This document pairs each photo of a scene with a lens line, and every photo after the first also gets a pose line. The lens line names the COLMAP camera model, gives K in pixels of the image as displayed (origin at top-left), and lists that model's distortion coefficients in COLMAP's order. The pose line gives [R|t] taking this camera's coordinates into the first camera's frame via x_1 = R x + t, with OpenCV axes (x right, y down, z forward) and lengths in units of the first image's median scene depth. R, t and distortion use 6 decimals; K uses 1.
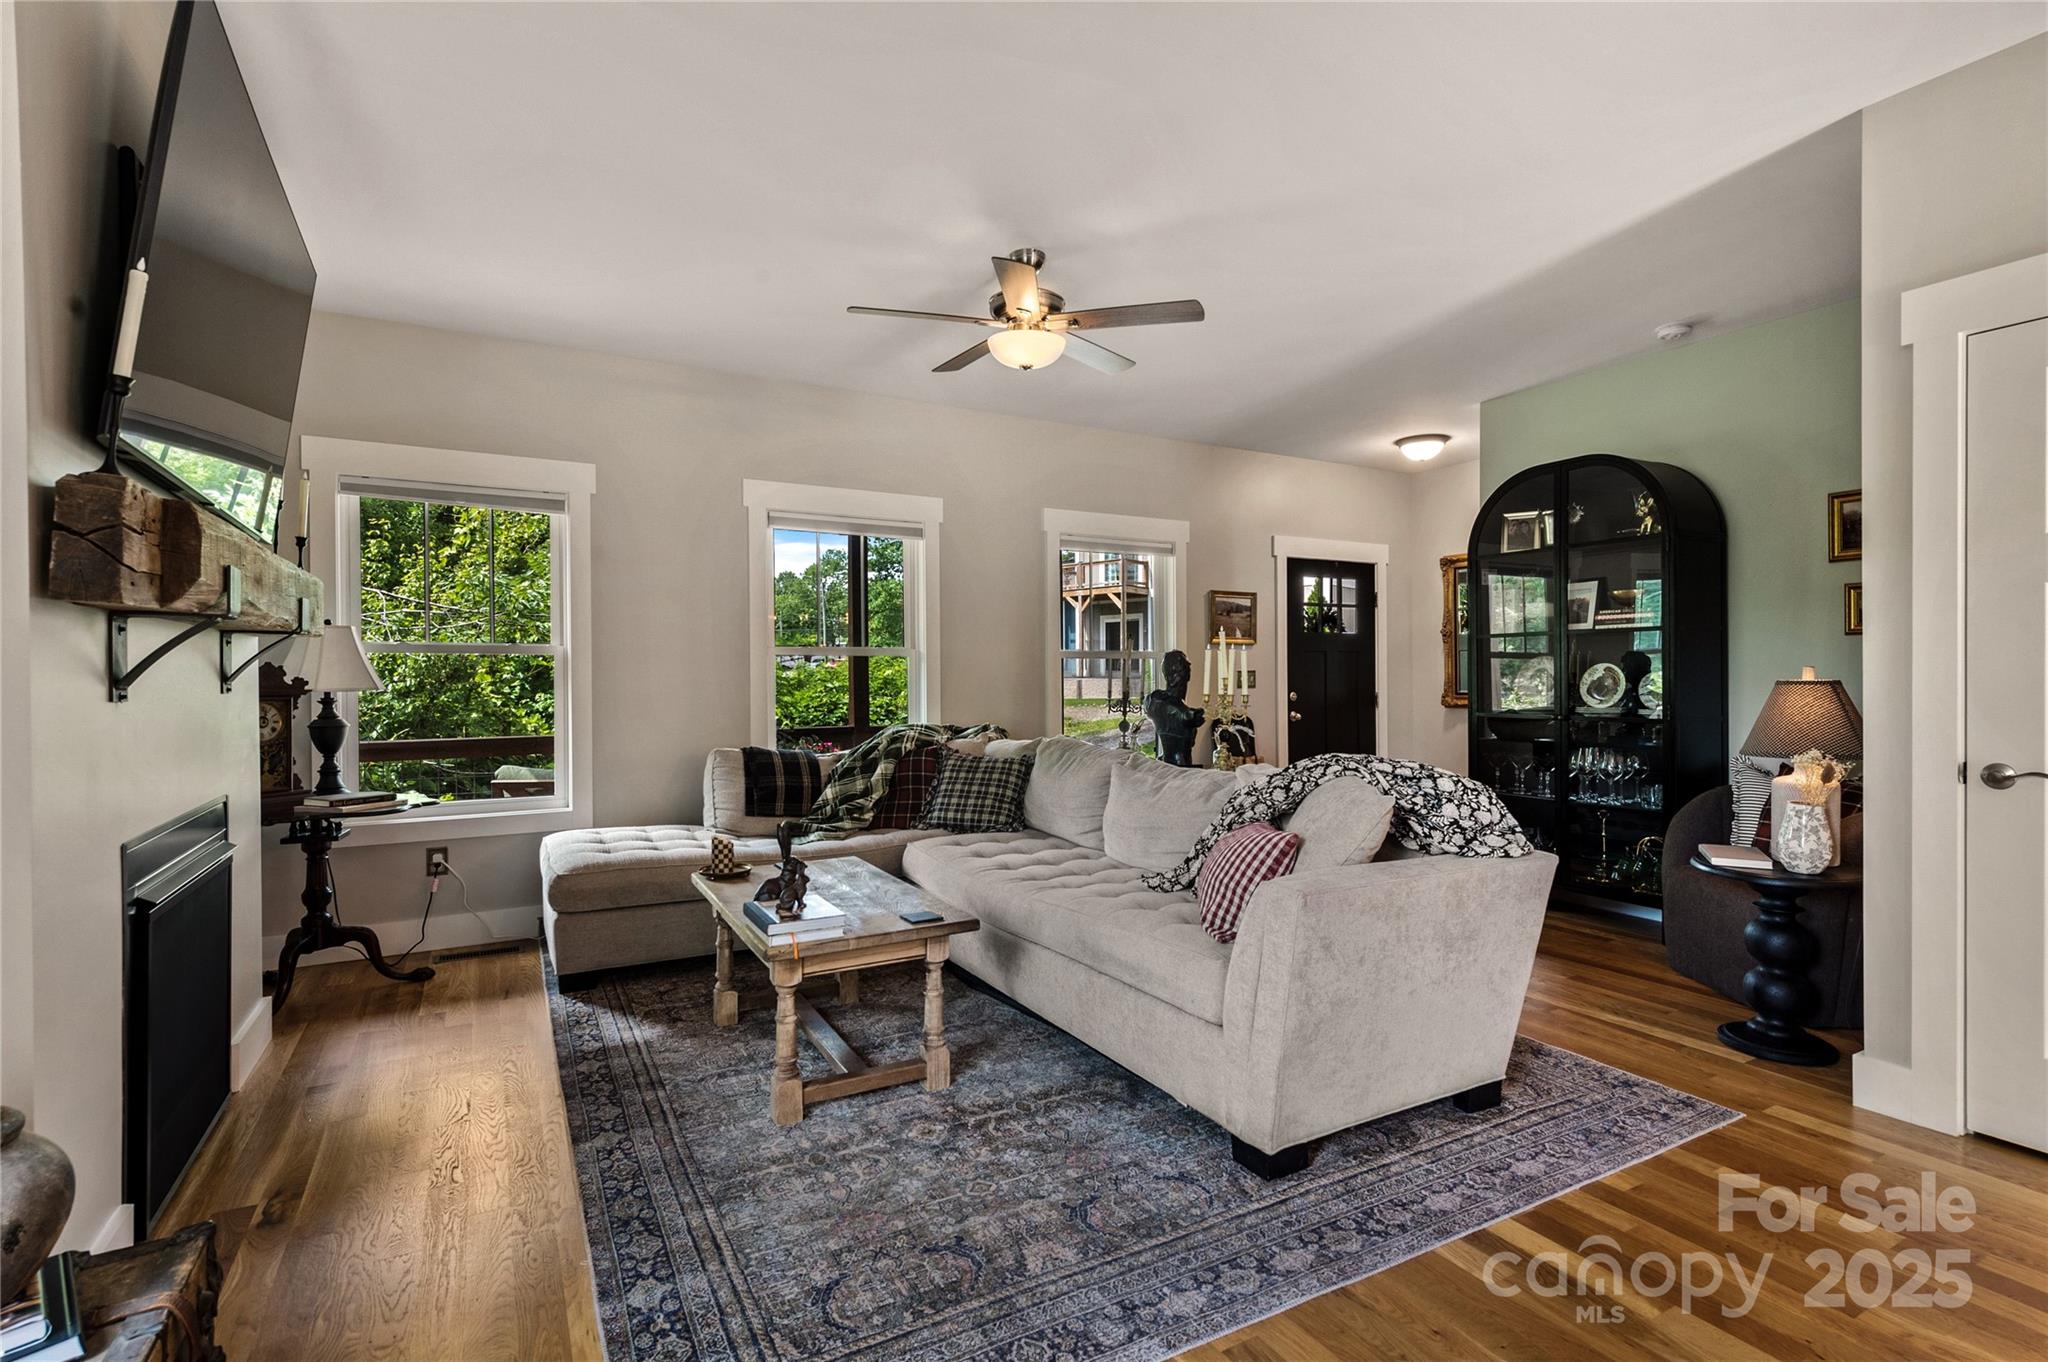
lens RADIAL K [[905.6, 0, 1025.6], [0, 905.6, 686.3], [0, 0, 1]] dist [-0.013672, -0.000242]
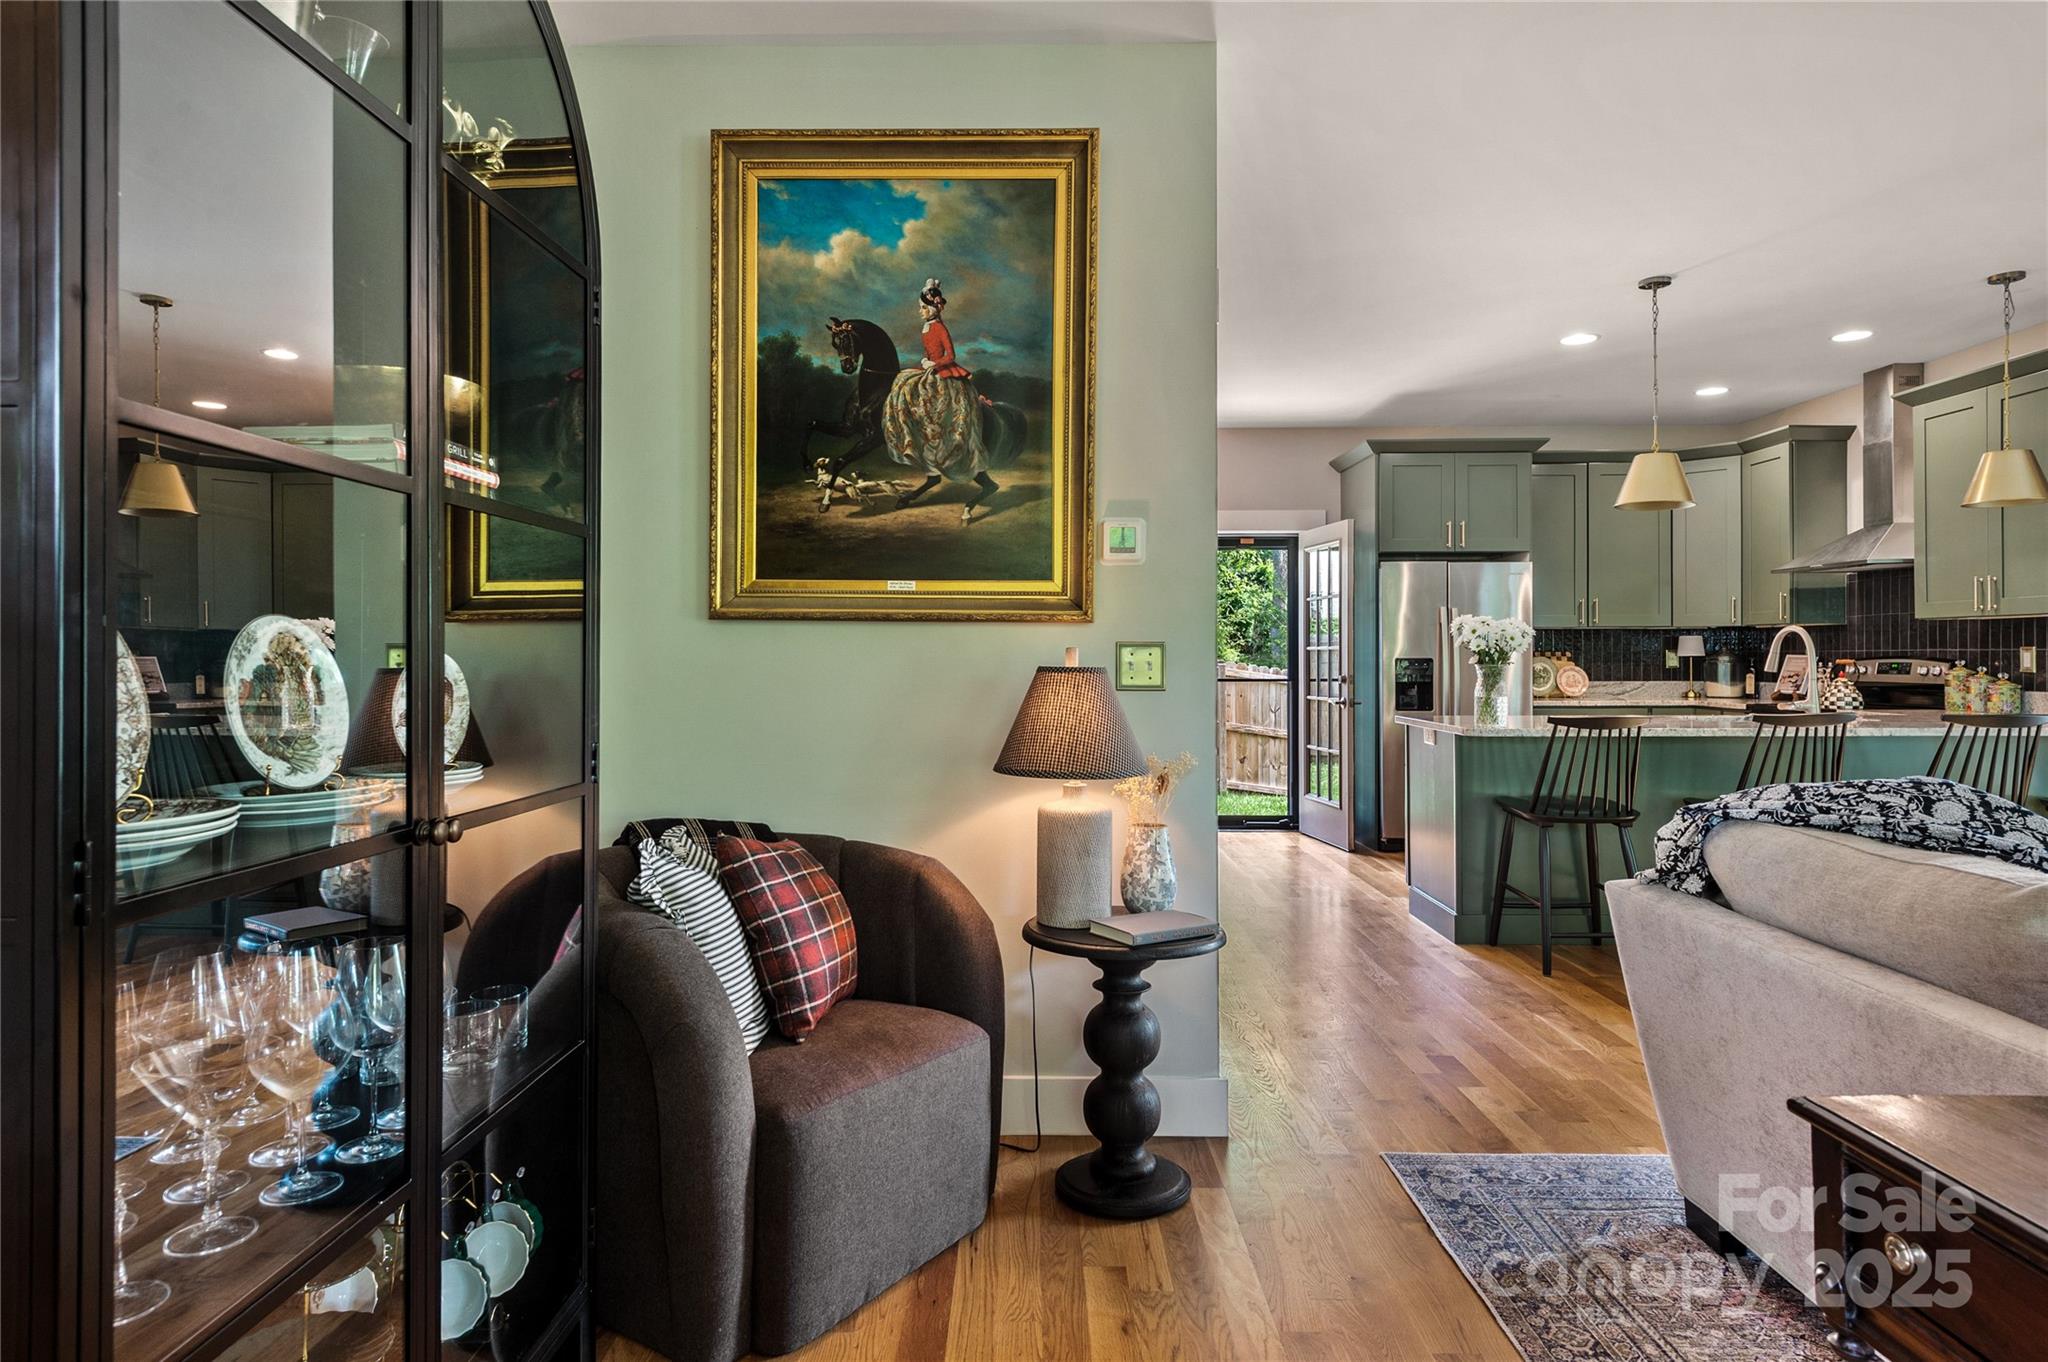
lens RADIAL K [[1172.4, 0, 1023.9], [0, 1172.4, 653.0], [0, 0, 1]] dist [0.001813, 0.000332]
pose [[-0.872975, 0.009419, 0.487674, 0.277003], [0.010279, 0.999947, -0.000912, -0.009940], [-0.487657, 0.004216, -0.873025, 1.118605]]
